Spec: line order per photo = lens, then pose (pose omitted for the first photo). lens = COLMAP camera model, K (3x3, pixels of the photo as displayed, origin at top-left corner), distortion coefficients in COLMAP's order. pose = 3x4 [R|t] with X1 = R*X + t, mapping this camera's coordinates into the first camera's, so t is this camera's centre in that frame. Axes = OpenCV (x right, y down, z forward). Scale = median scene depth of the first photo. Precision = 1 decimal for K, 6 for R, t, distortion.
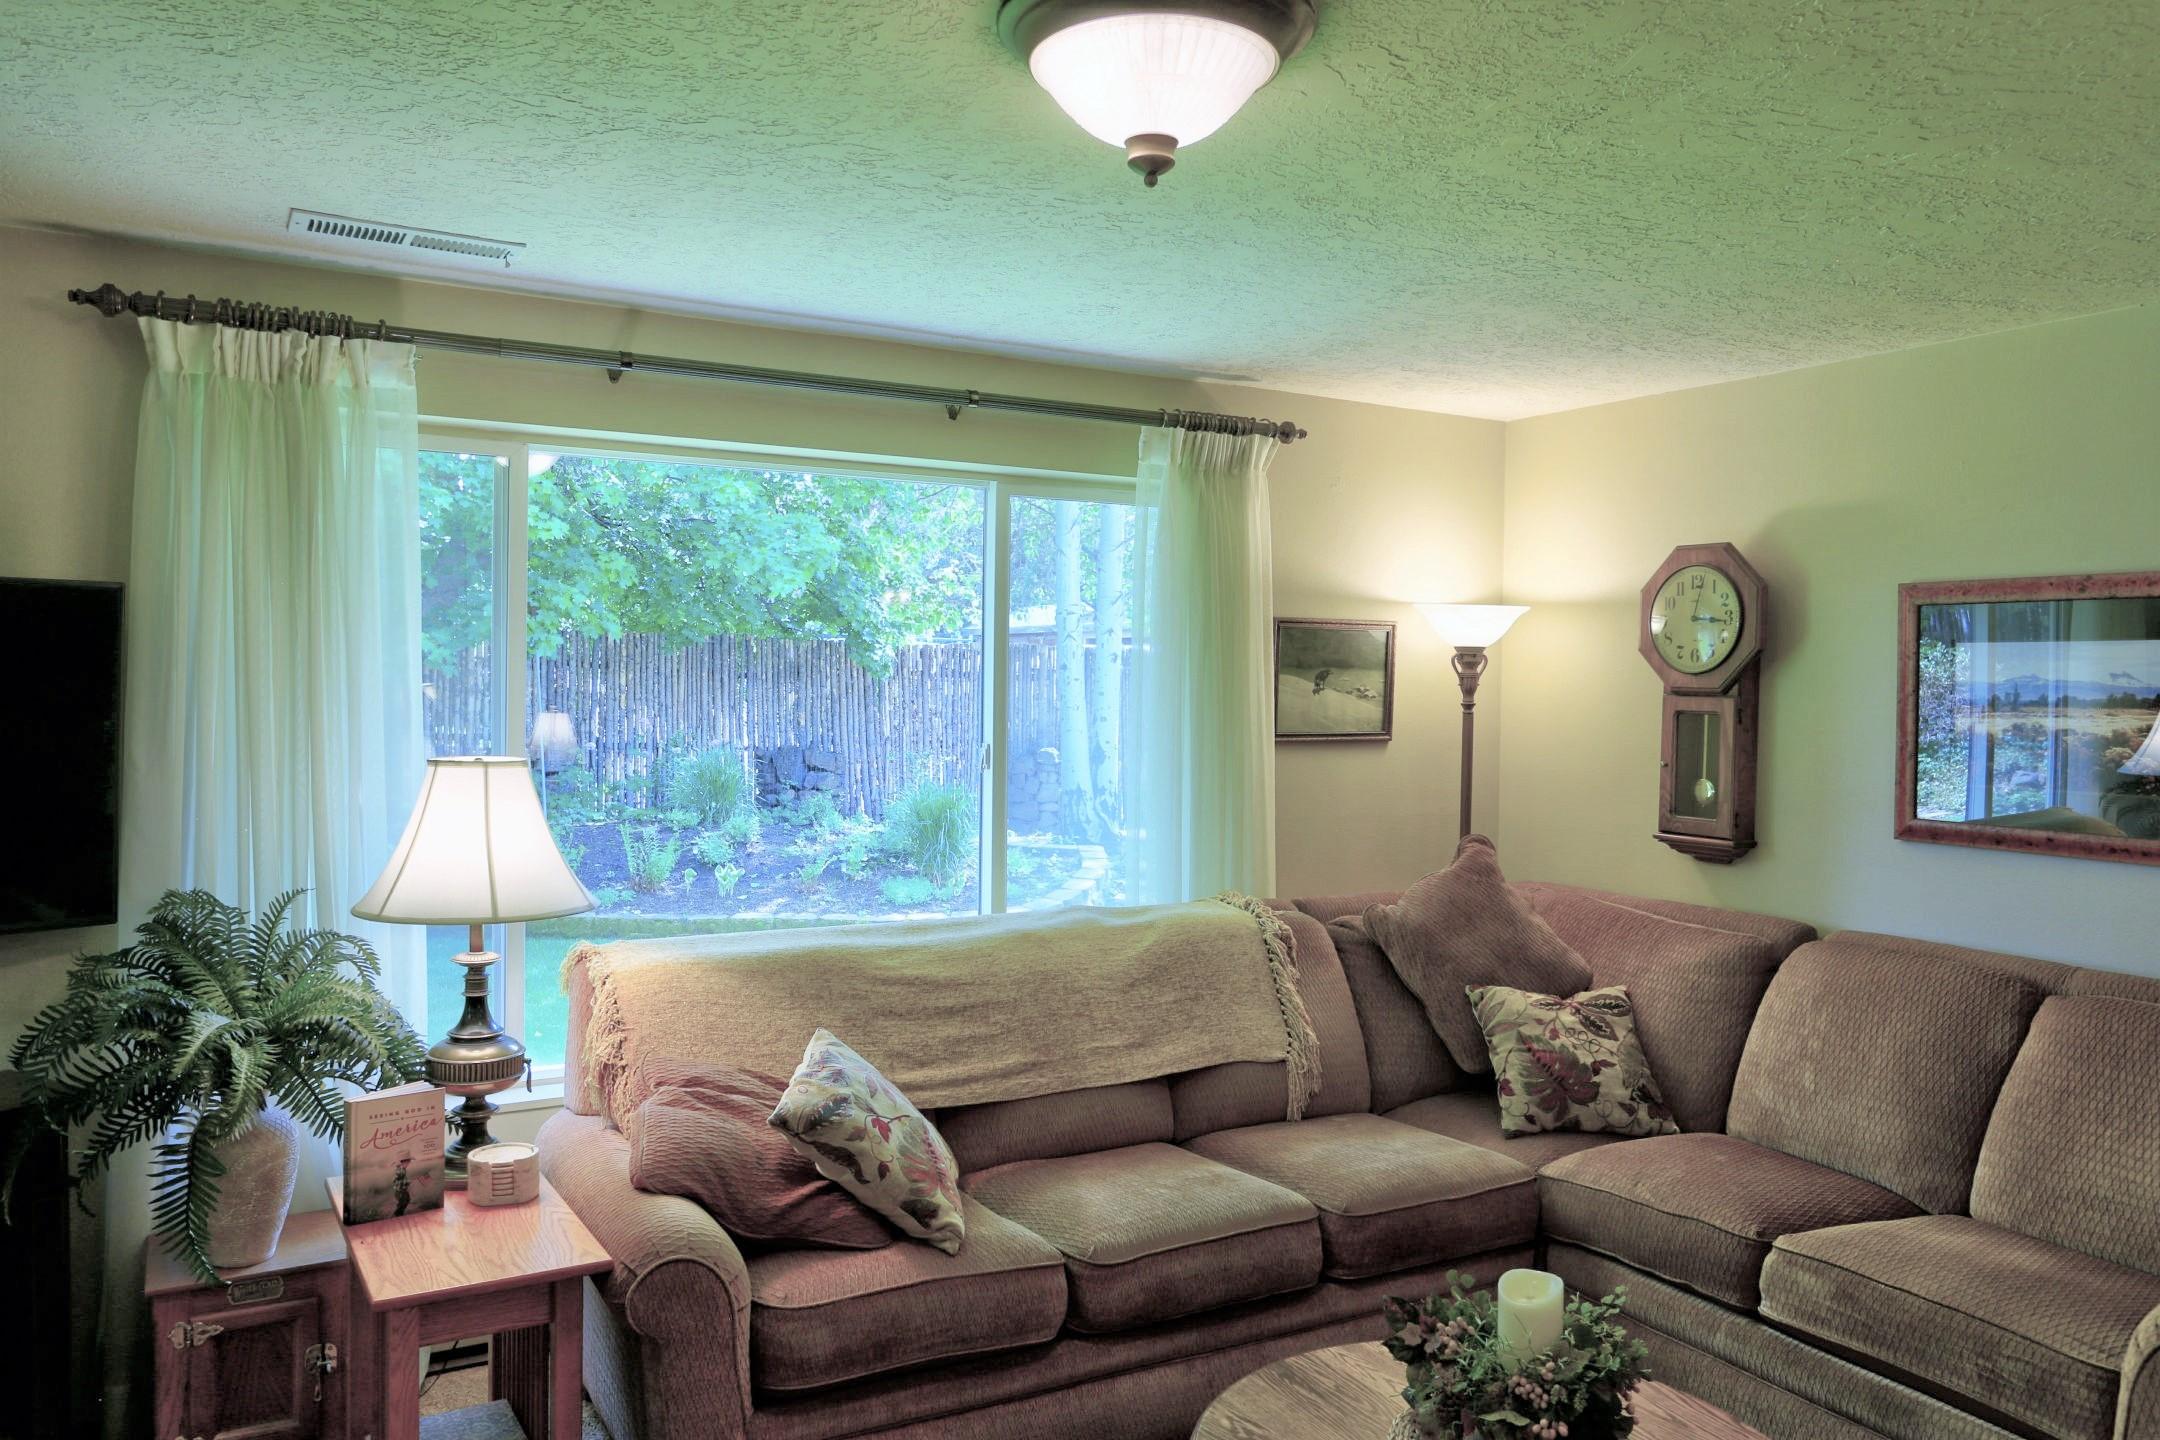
lens RADIAL K [[1566.9, 0, 1081.1], [0, 1566.9, 734.8], [0, 0, 1]] dist [-0.005861, -0.003814]
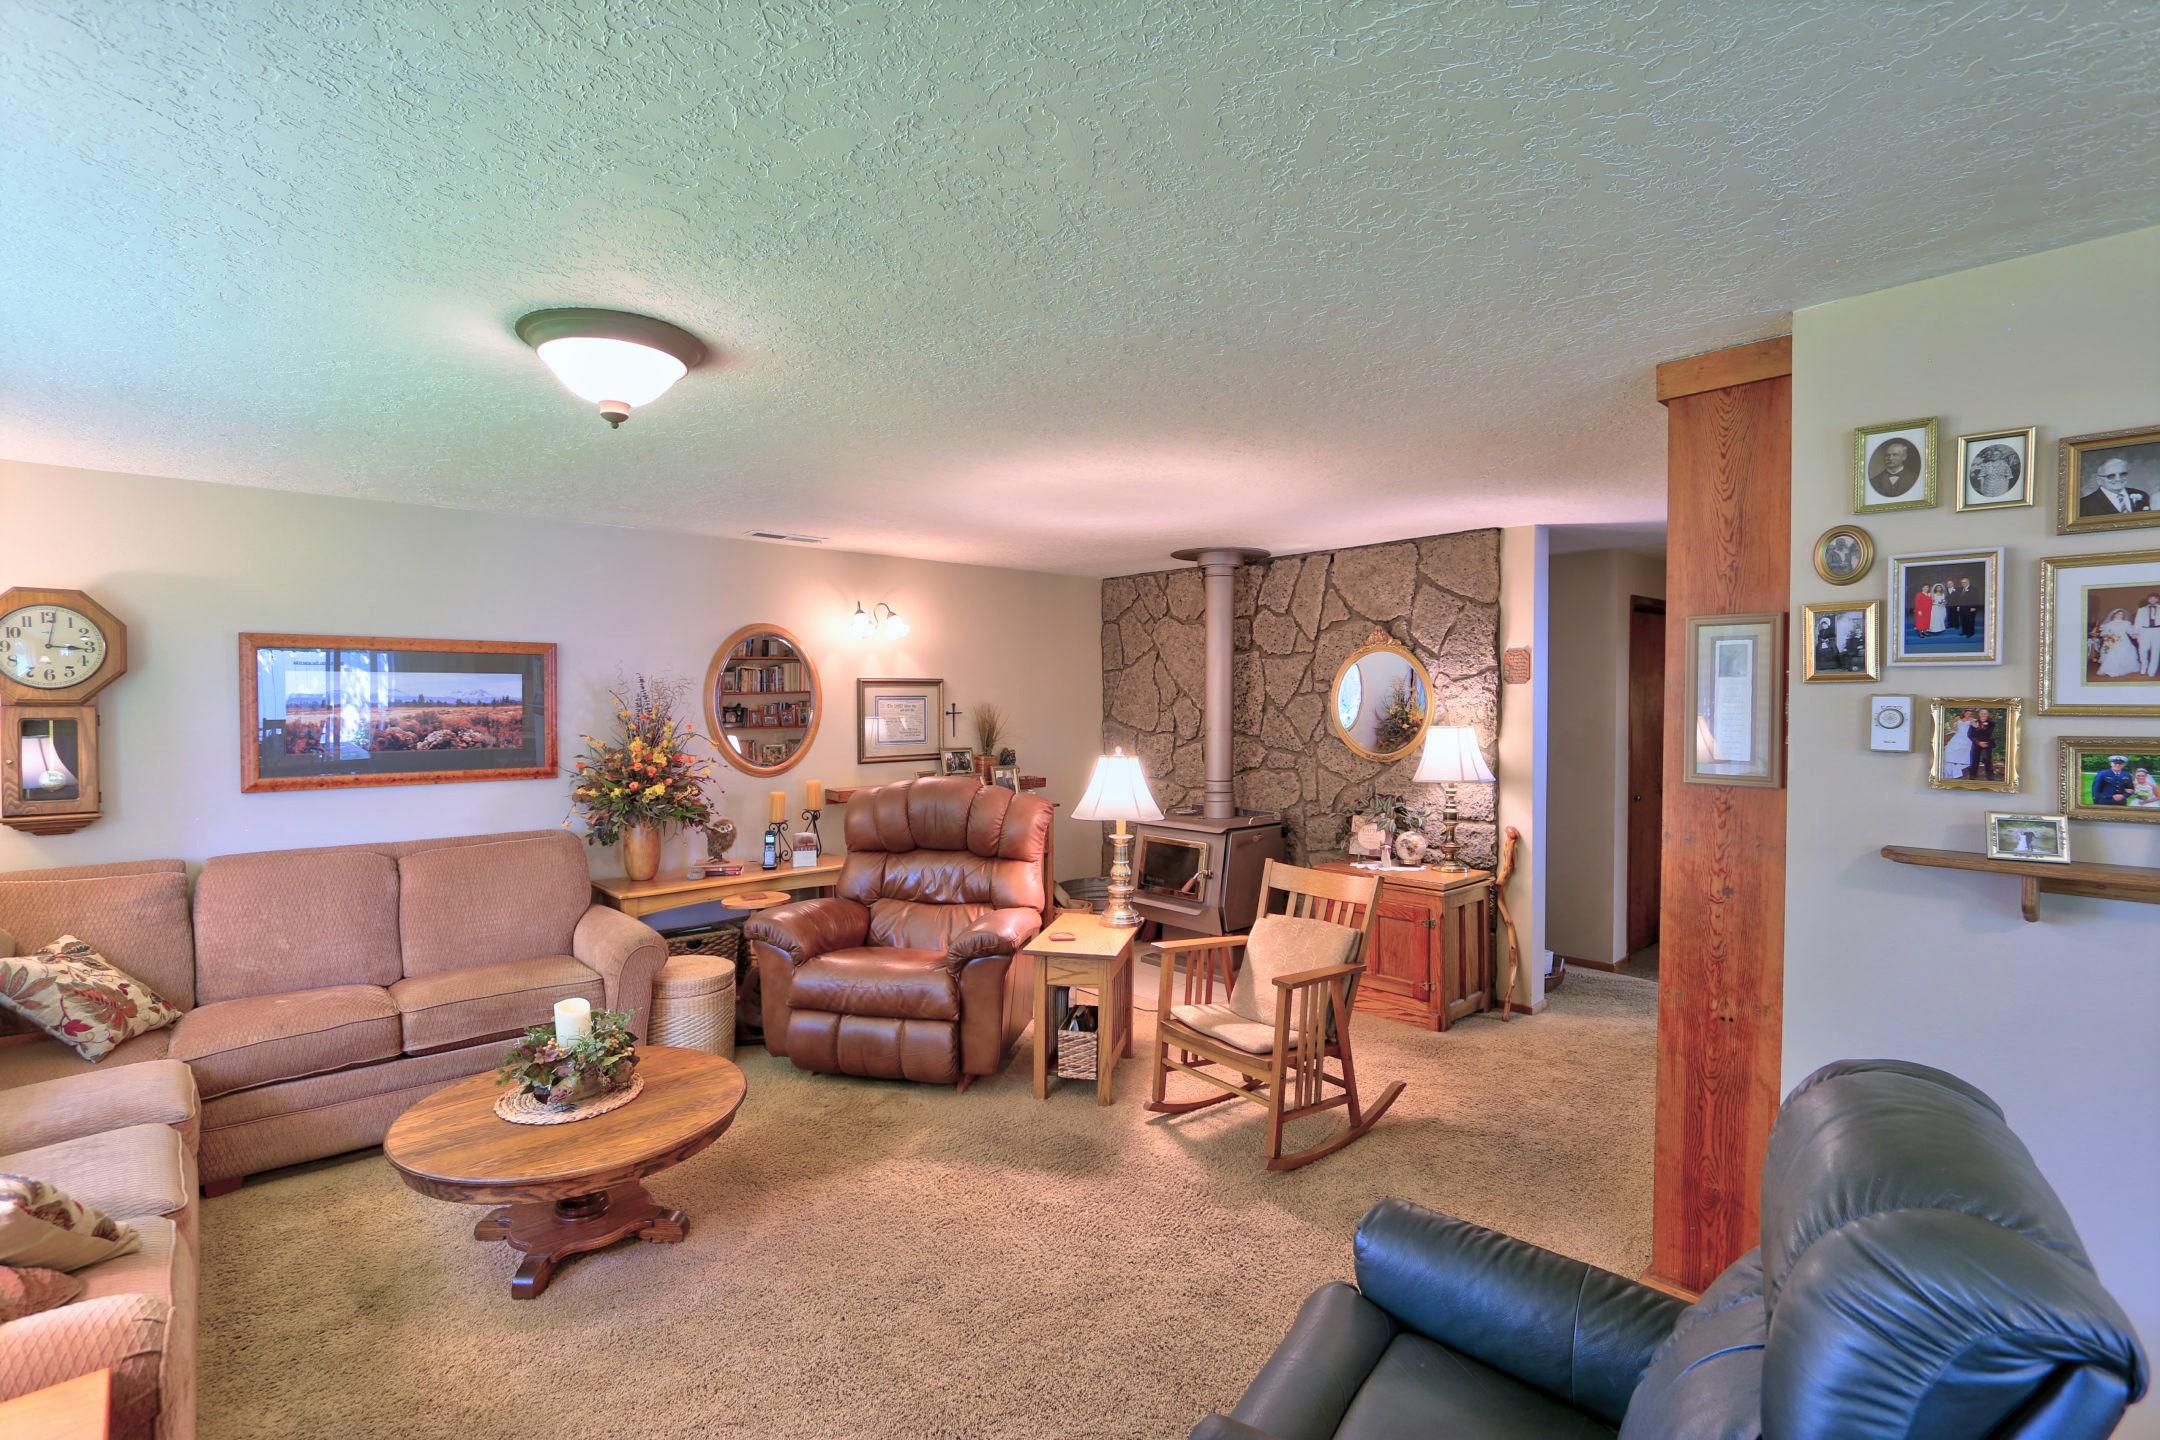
lens RADIAL K [[986.9, 0, 1071.6], [0, 986.9, 718.2], [0, 0, 1]] dist [-0.014931, 0.002428]
pose [[-0.211604, -0.029034, 0.976924, -0.635427], [0.034156, 0.998728, 0.037080, -0.017812], [-0.976758, 0.041214, -0.210343, 0.389431]]
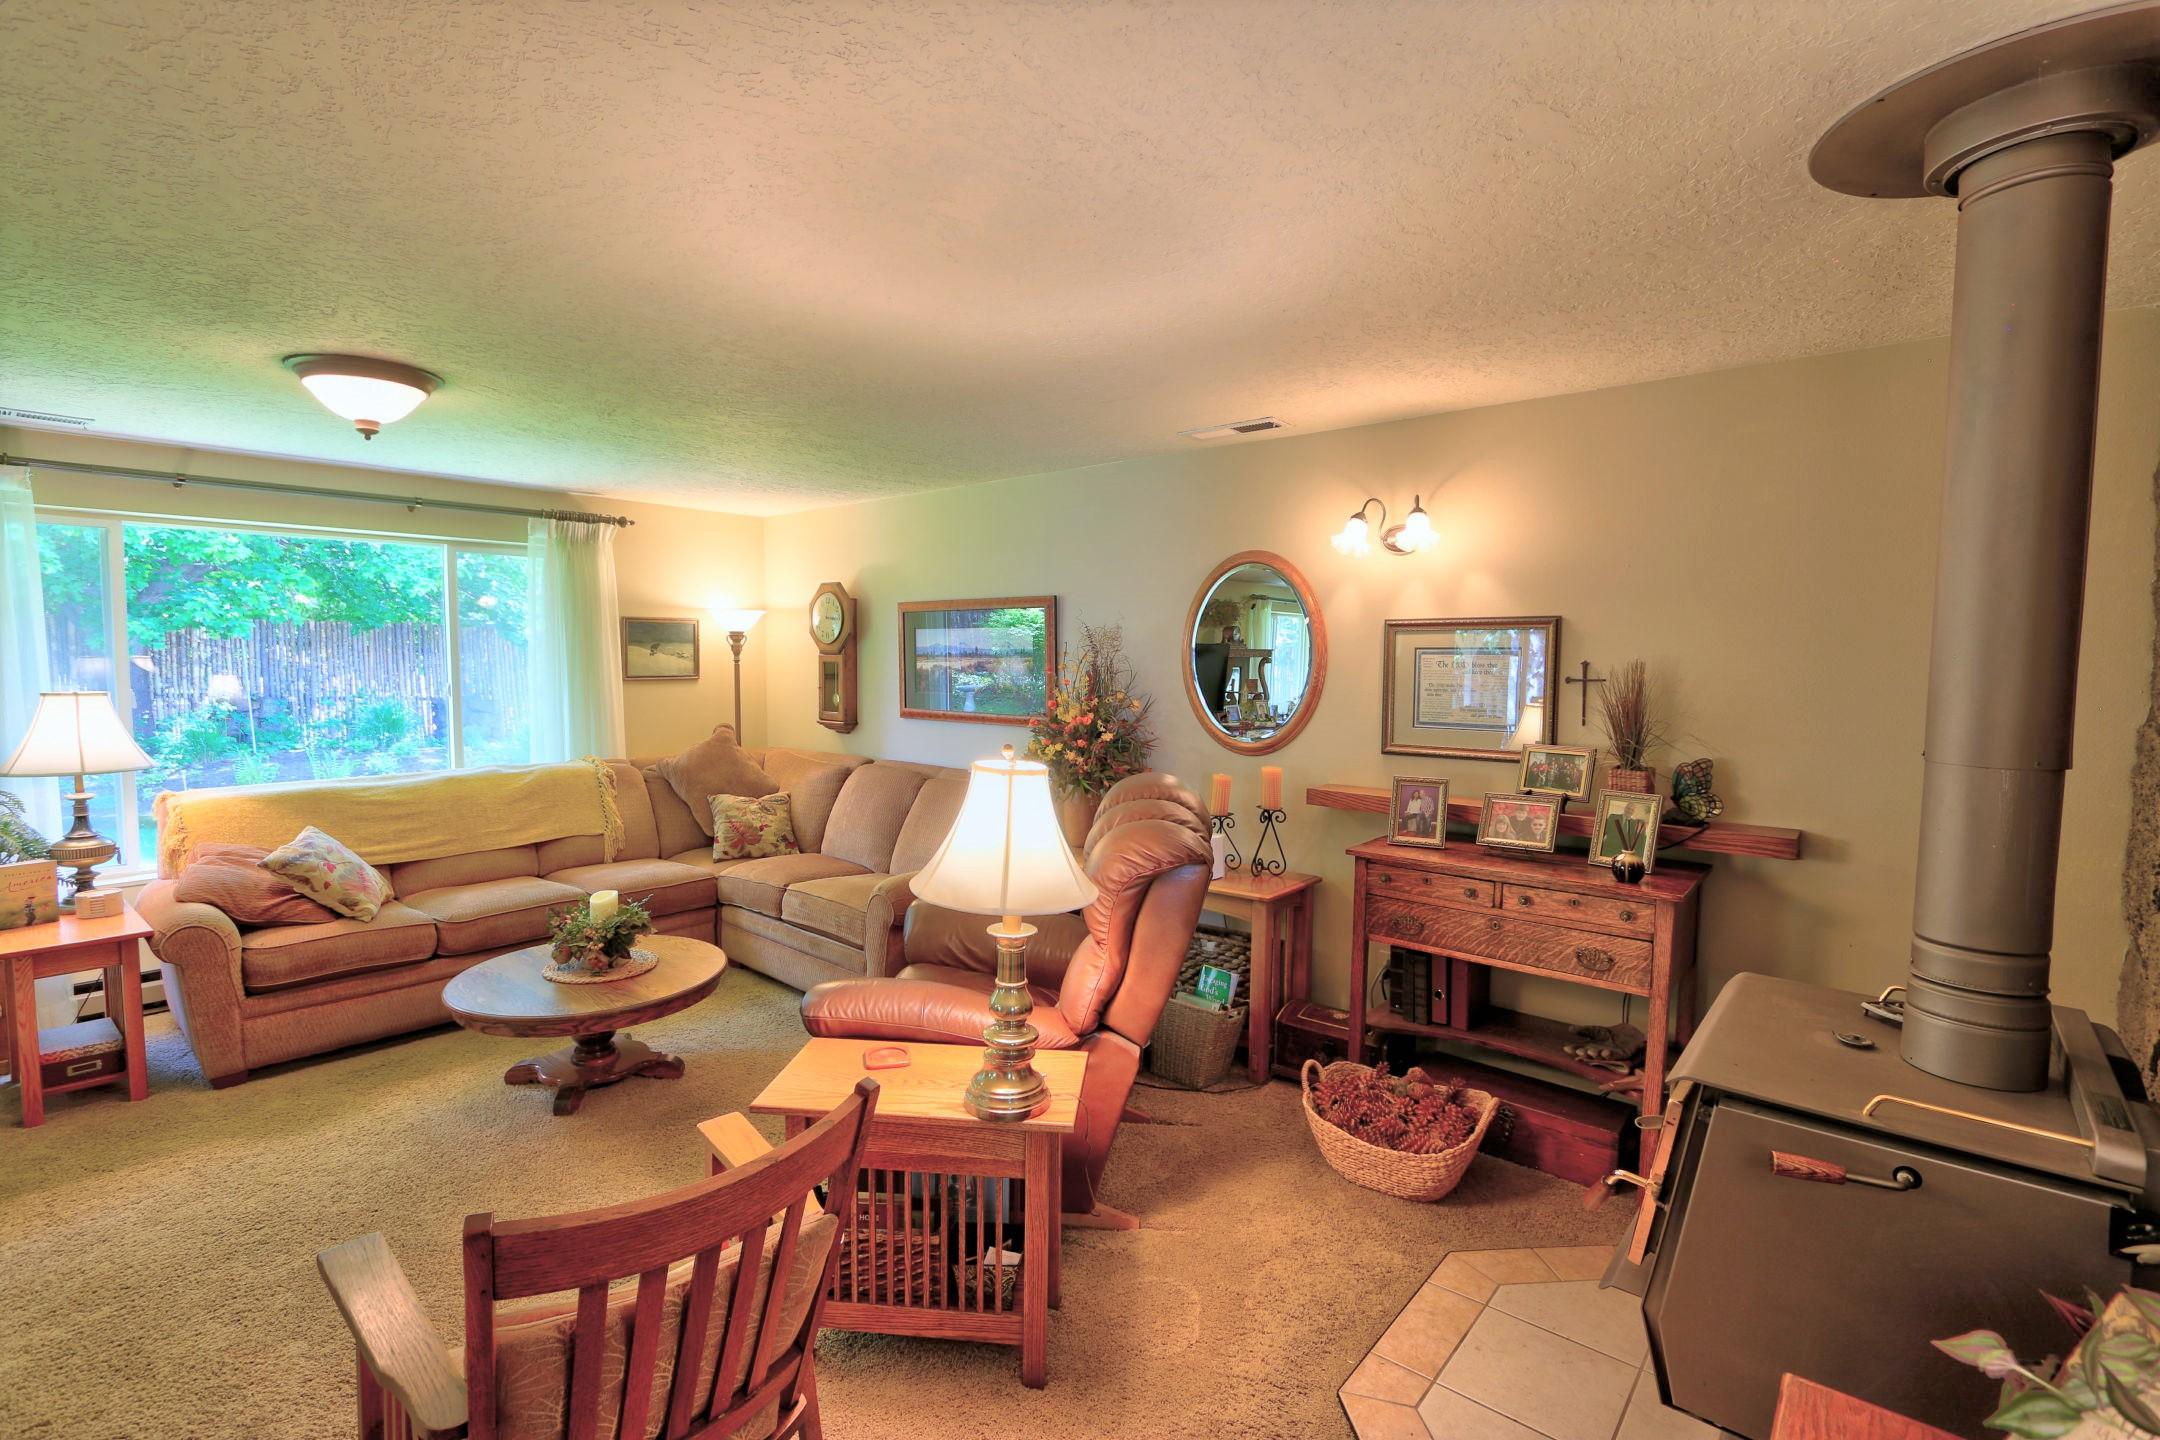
lens RADIAL K [[986.9, 0, 1071.6], [0, 986.9, 718.2], [0, 0, 1]] dist [-0.014931, 0.002428]
pose [[0.943927, -0.029720, 0.328815, 0.292693], [0.018630, 0.999148, 0.036829, 0.020461], [-0.329629, -0.028638, 0.943676, -0.414318]]
